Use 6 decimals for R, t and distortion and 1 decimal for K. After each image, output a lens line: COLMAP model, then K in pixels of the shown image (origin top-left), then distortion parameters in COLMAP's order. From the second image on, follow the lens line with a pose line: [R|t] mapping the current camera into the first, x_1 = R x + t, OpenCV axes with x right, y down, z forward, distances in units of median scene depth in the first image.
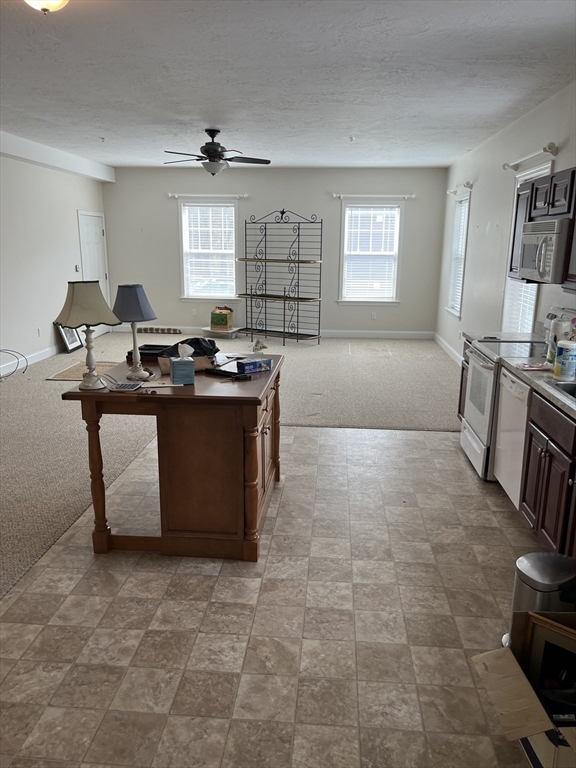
lens RADIAL K [[574.4, 0, 290.7], [0, 574.4, 390.6], [0, 0, 1]] dist [0.051770, -0.075795]
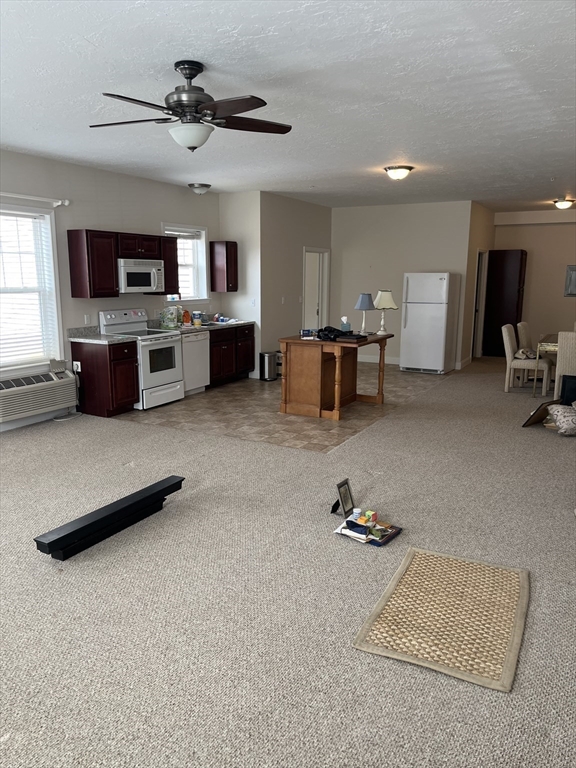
lens RADIAL K [[574.4, 0, 290.7], [0, 574.4, 390.6], [0, 0, 1]] dist [0.051770, -0.075795]
pose [[-0.916197, -0.091555, 0.390130, -1.069964], [0.087452, 0.904403, 0.417620, -0.636728], [-0.391070, 0.416740, -0.820605, 2.462005]]
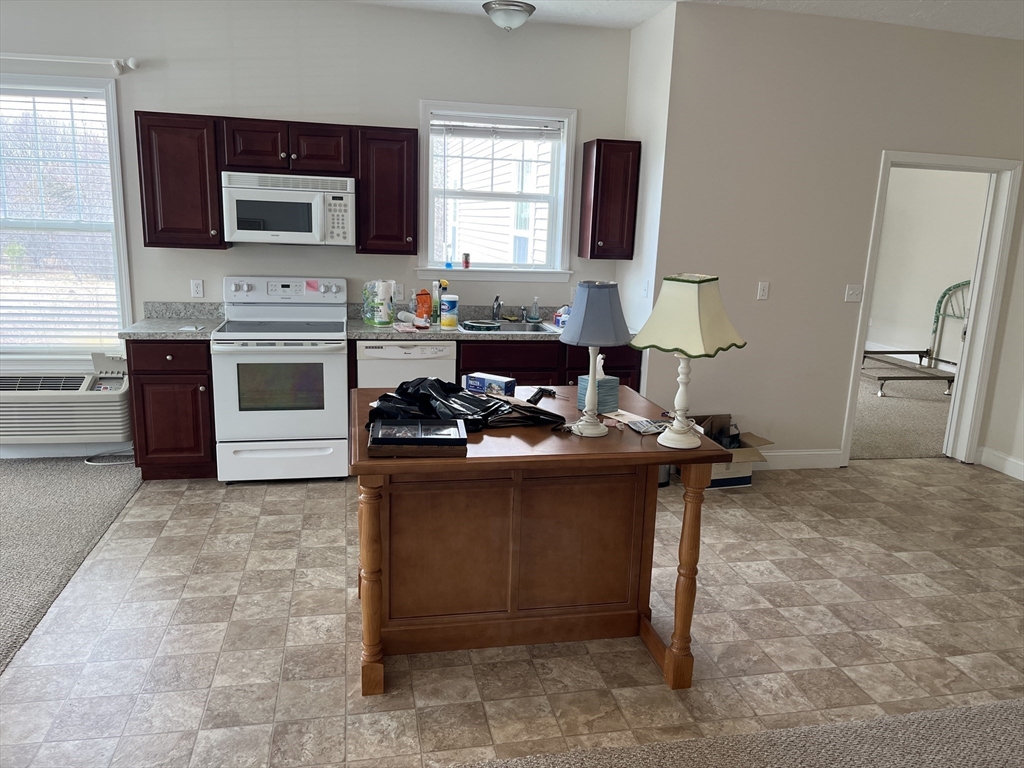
lens RADIAL K [[796.4, 0, 512.0], [0, 796.4, 384.0], [0, 0, 1]] dist [0.034764, -0.003789]
pose [[-0.281585, -0.218794, 0.934259, -1.151380], [0.204209, 0.937687, 0.281145, -0.368755], [-0.937555, 0.269950, -0.219358, 1.413413]]
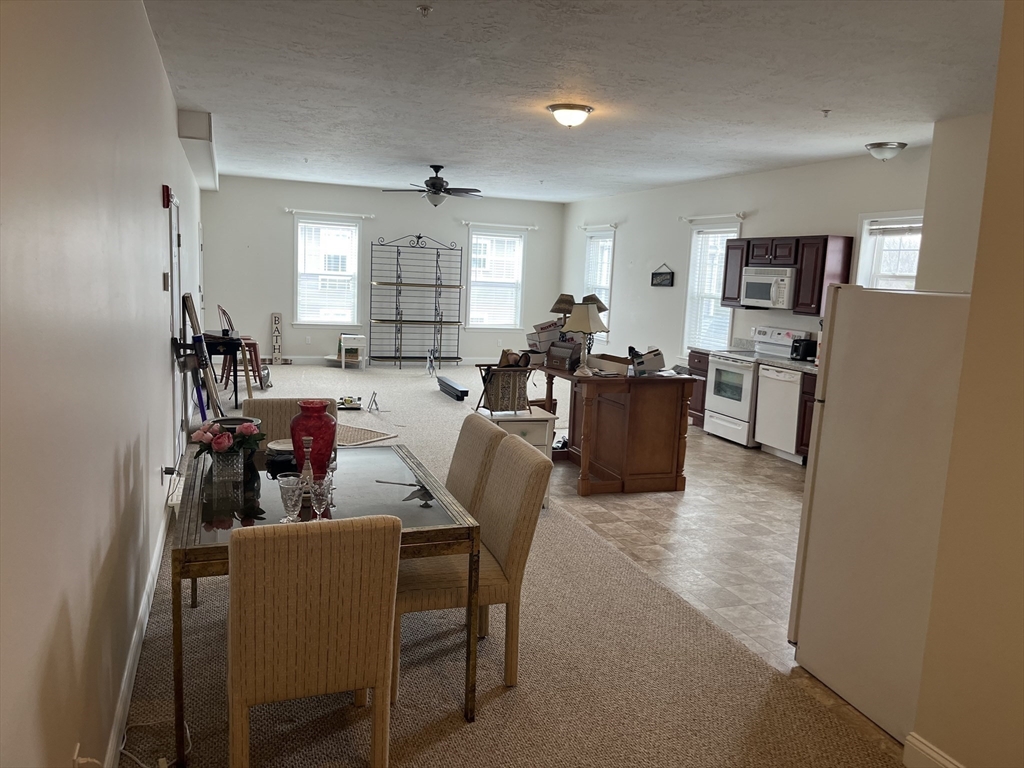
lens RADIAL K [[765.8, 0, 512.0], [0, 765.8, 384.0], [0, 0, 1]] dist [0.051770, -0.075795]
pose [[0.910020, -0.027400, 0.413657, -1.354542], [0.065899, 0.994687, -0.079086, 0.160437], [-0.409292, 0.099229, 0.906991, -0.680412]]
